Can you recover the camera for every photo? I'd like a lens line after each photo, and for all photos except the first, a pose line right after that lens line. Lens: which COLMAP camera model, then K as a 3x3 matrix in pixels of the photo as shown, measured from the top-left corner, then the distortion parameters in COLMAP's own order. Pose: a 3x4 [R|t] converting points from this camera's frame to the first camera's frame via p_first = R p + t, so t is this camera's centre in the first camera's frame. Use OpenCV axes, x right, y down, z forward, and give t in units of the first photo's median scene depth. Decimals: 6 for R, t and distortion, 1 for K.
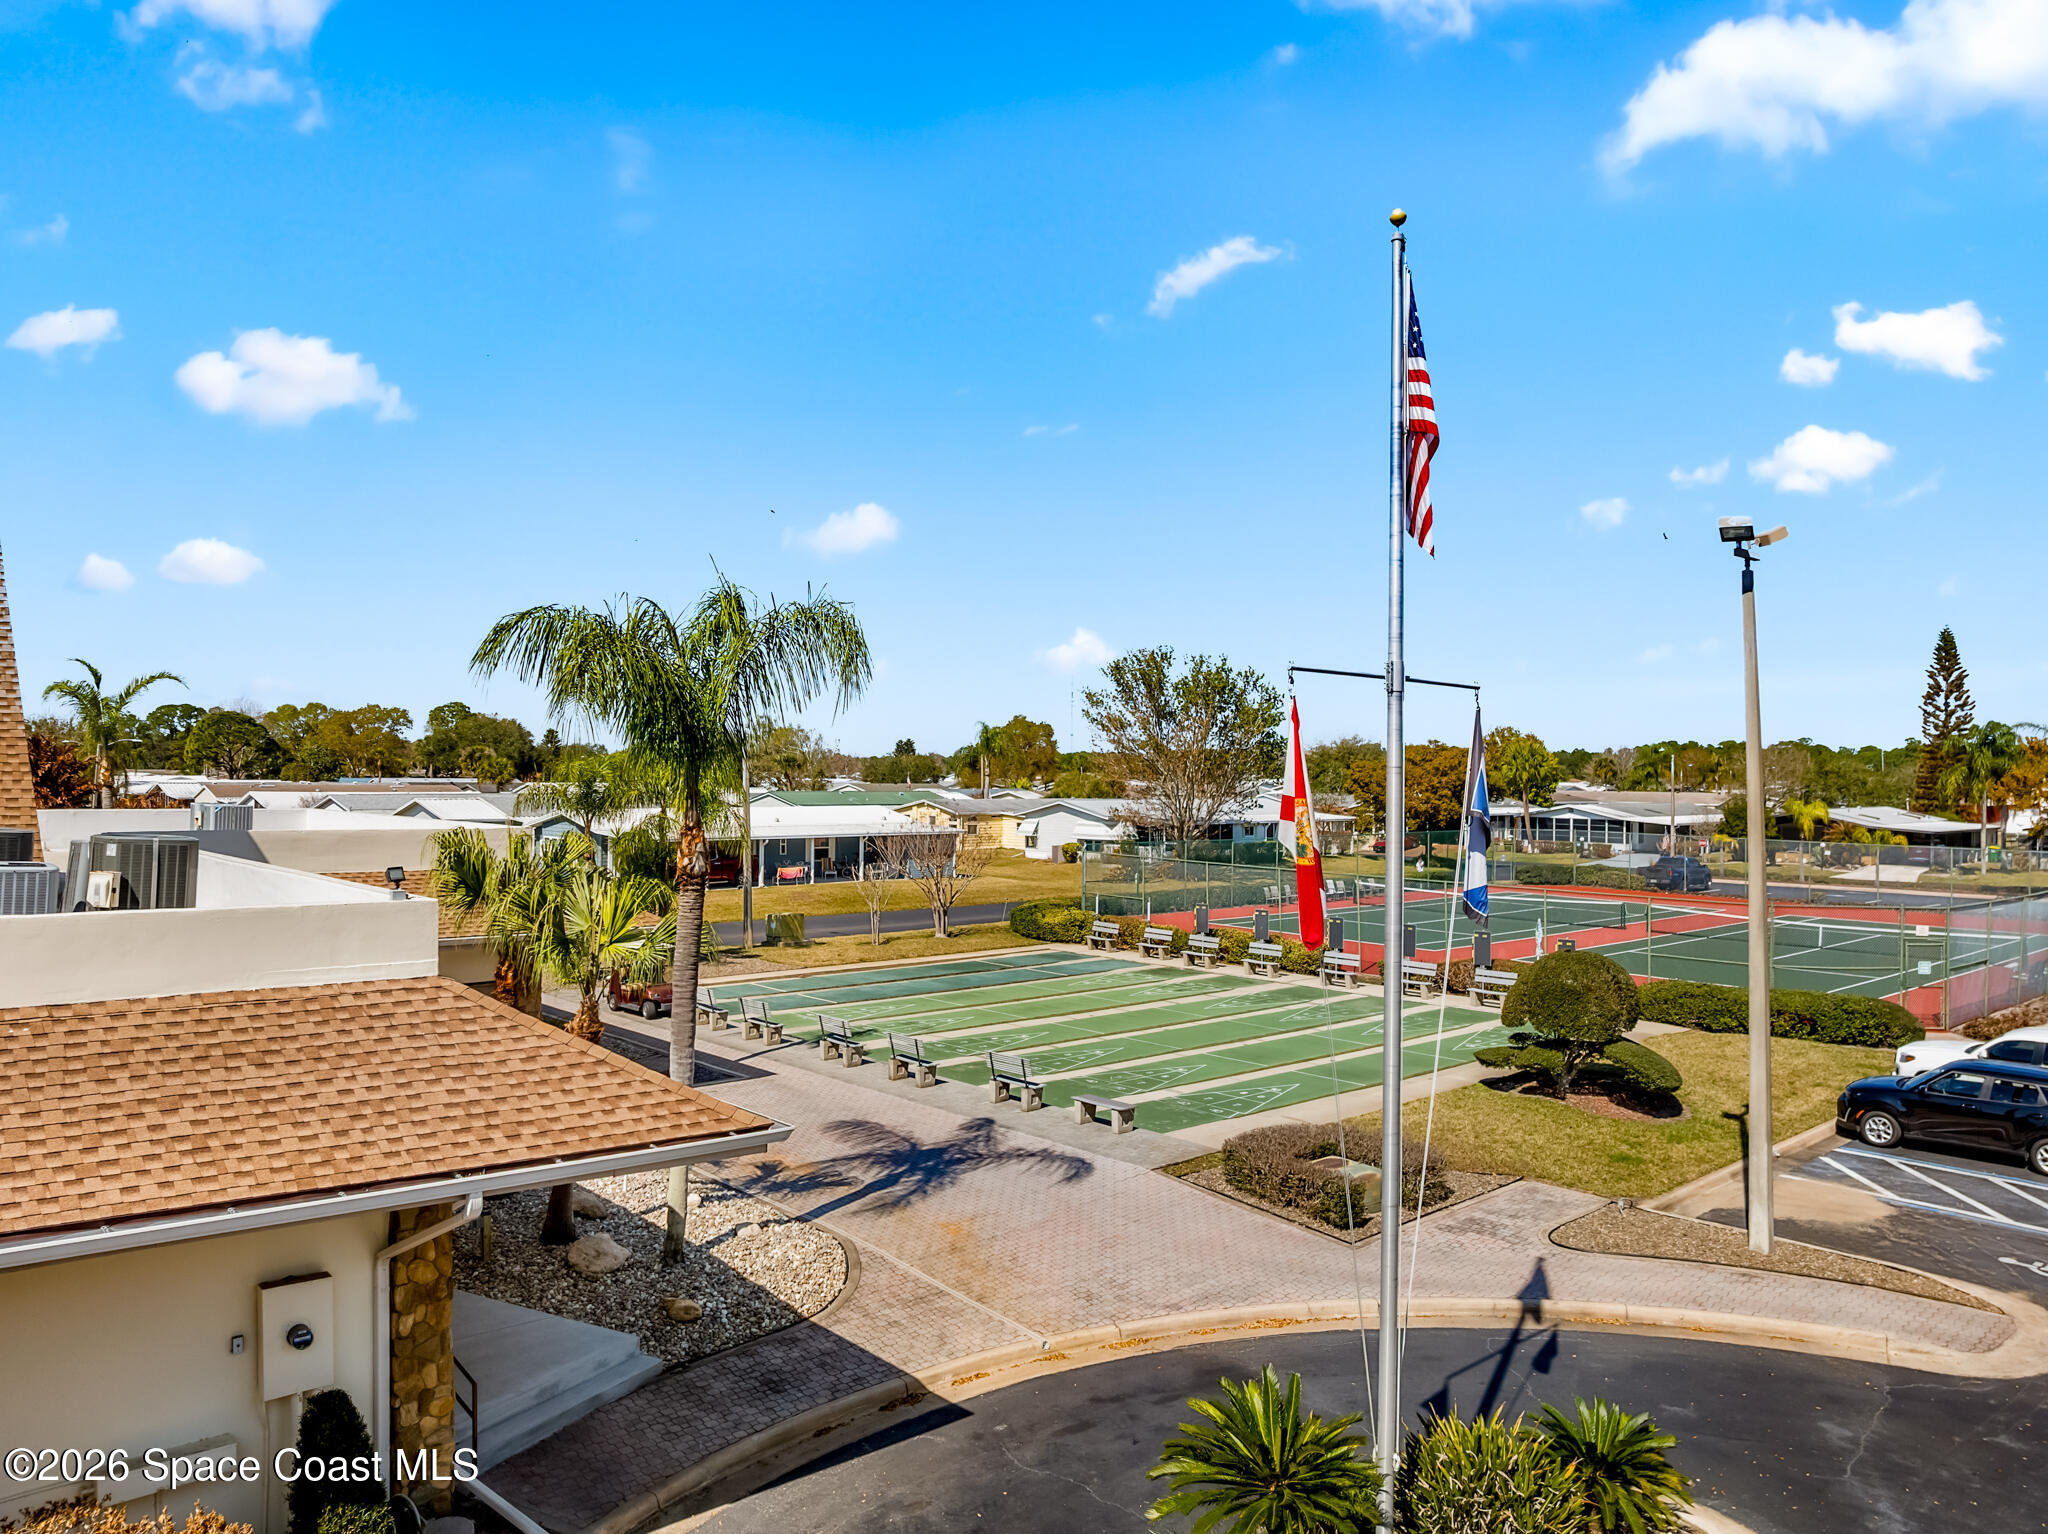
lens RADIAL K [[1474.6, 0, 1038.7], [0, 1474.6, 766.8], [0, 0, 1]] dist [-0.051180, 0.026059]
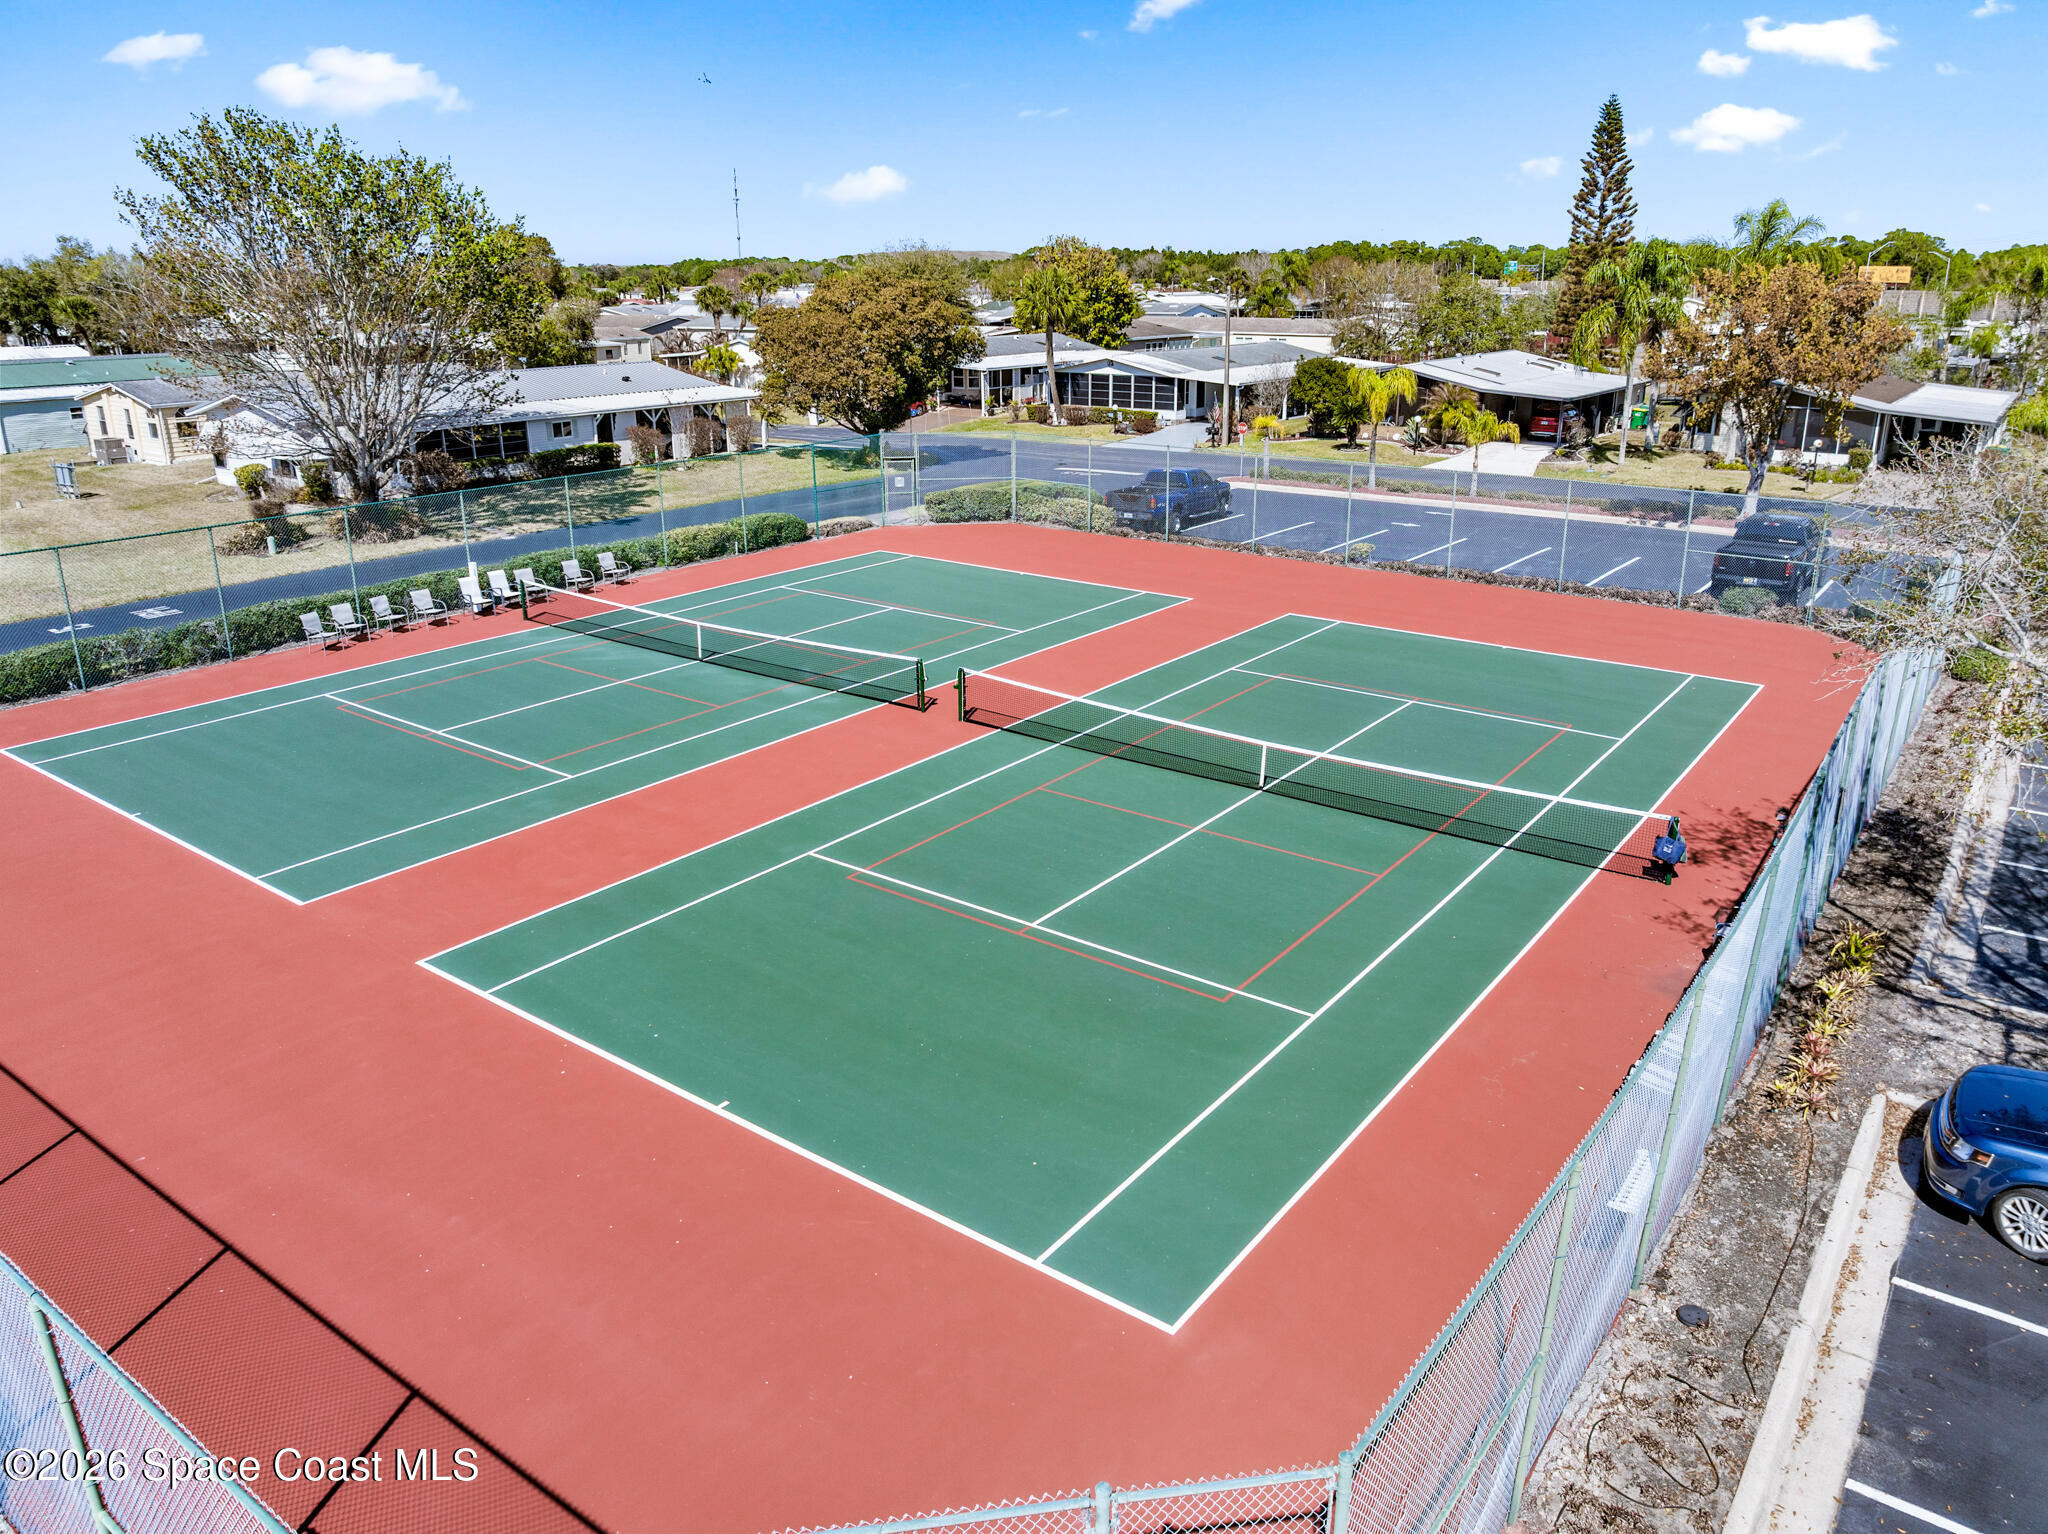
lens RADIAL K [[1474.6, 0, 1011.0], [0, 1474.6, 755.5], [0, 0, 1]] dist [-0.051180, 0.026059]
pose [[0.981808, -0.072549, 0.175472, 0.175873], [0.014026, 0.949315, 0.314014, -0.015339], [-0.189359, -0.305840, 0.933062, 0.273589]]
